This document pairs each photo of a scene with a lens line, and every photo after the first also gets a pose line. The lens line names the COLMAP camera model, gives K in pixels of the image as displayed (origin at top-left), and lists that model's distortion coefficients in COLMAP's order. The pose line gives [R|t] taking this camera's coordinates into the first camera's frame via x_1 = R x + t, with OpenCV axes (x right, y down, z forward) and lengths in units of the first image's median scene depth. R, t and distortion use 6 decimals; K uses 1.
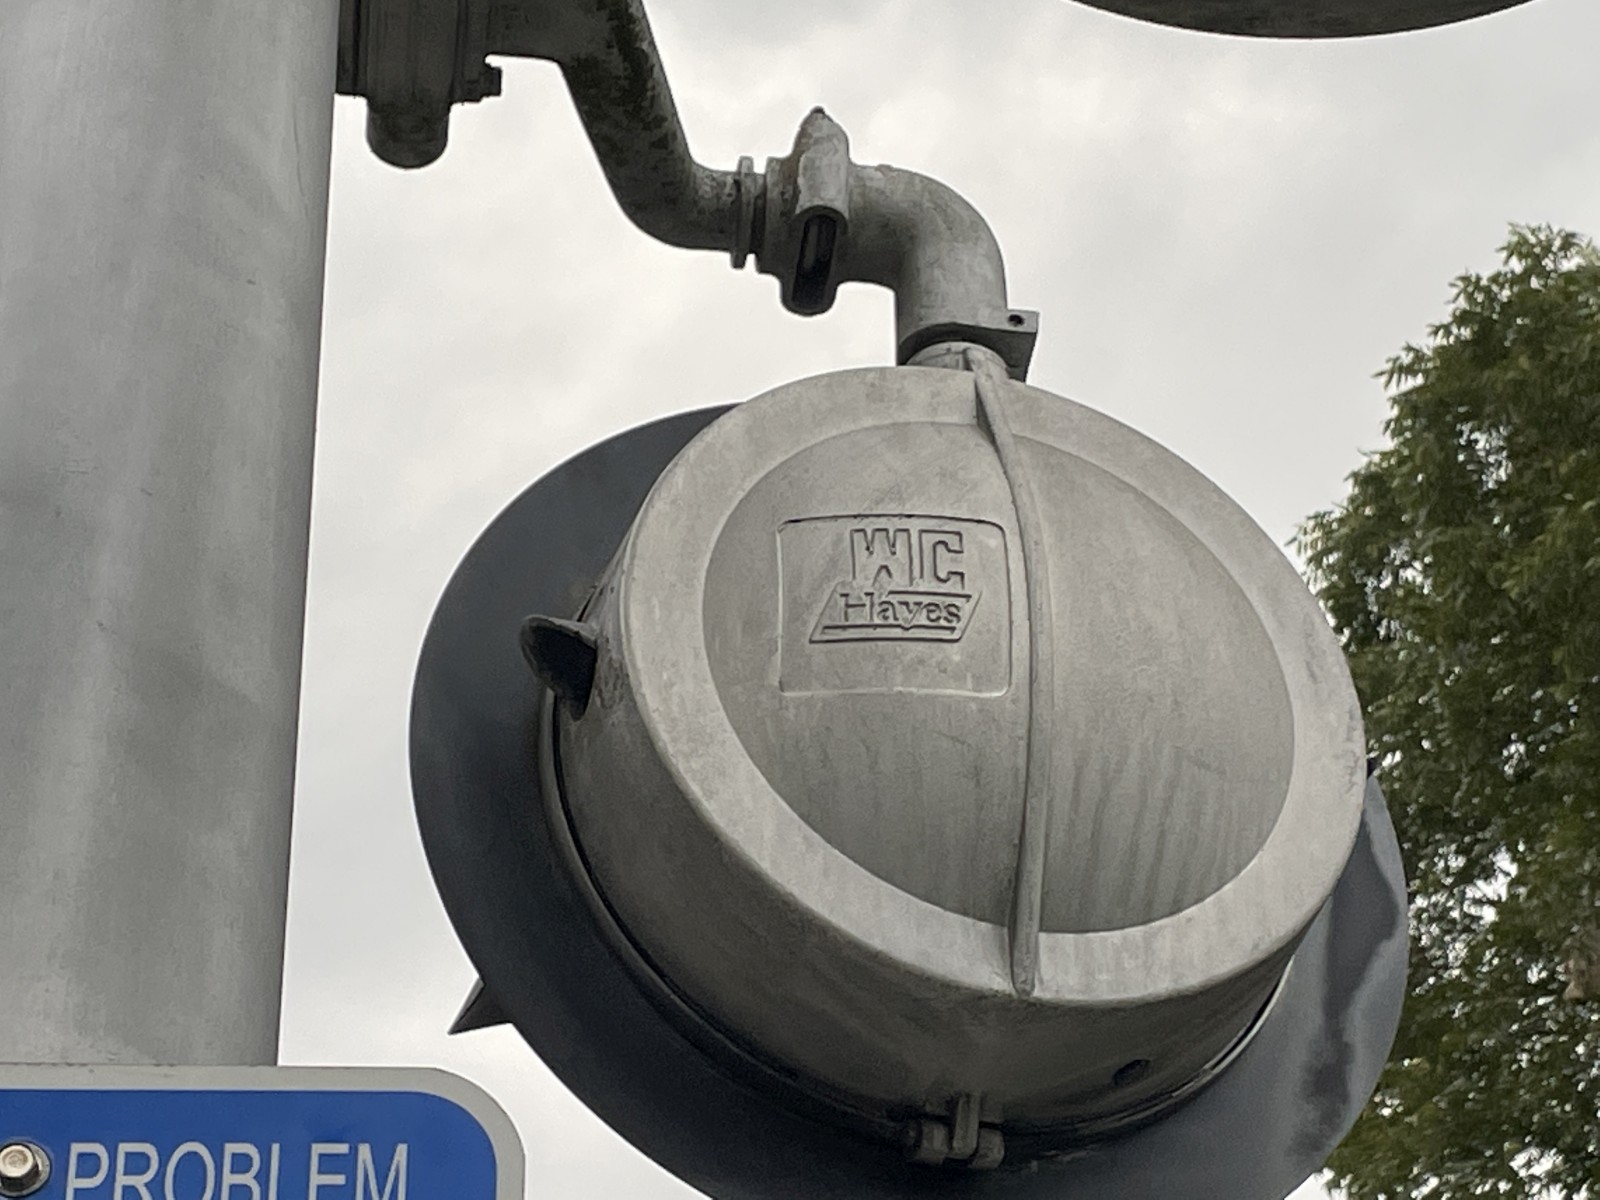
lens RADIAL K [[4336.2, 0, 800.0], [0, 4336.2, 600.0], [0, 0, 1]] dist [0.036296, 1.145528]
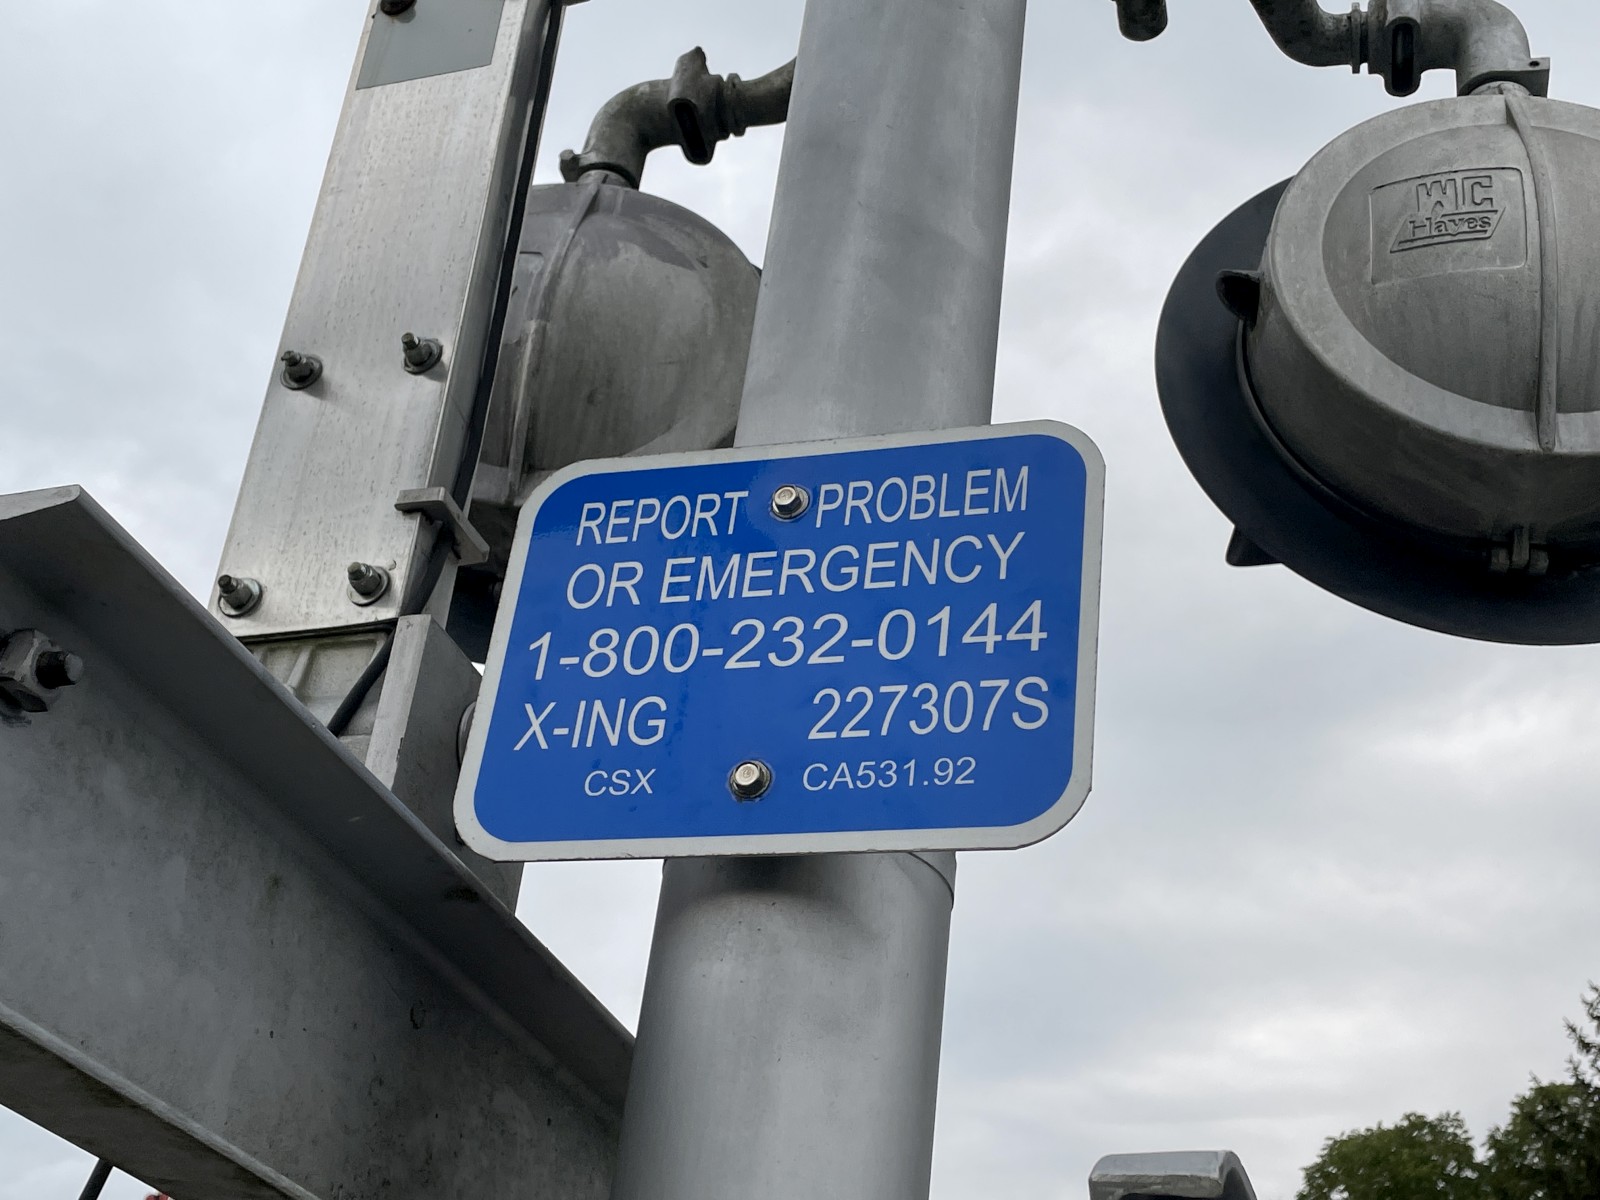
lens RADIAL K [[2023.5, 0, 794.1], [0, 2023.5, 600.2], [0, 0, 1]] dist [0.150385, -0.307314]
pose [[0.928717, -0.079394, -0.362189, 0.061497], [0.087631, 0.996133, 0.006341, 0.112881], [0.360285, -0.037628, 0.932083, 0.214088]]
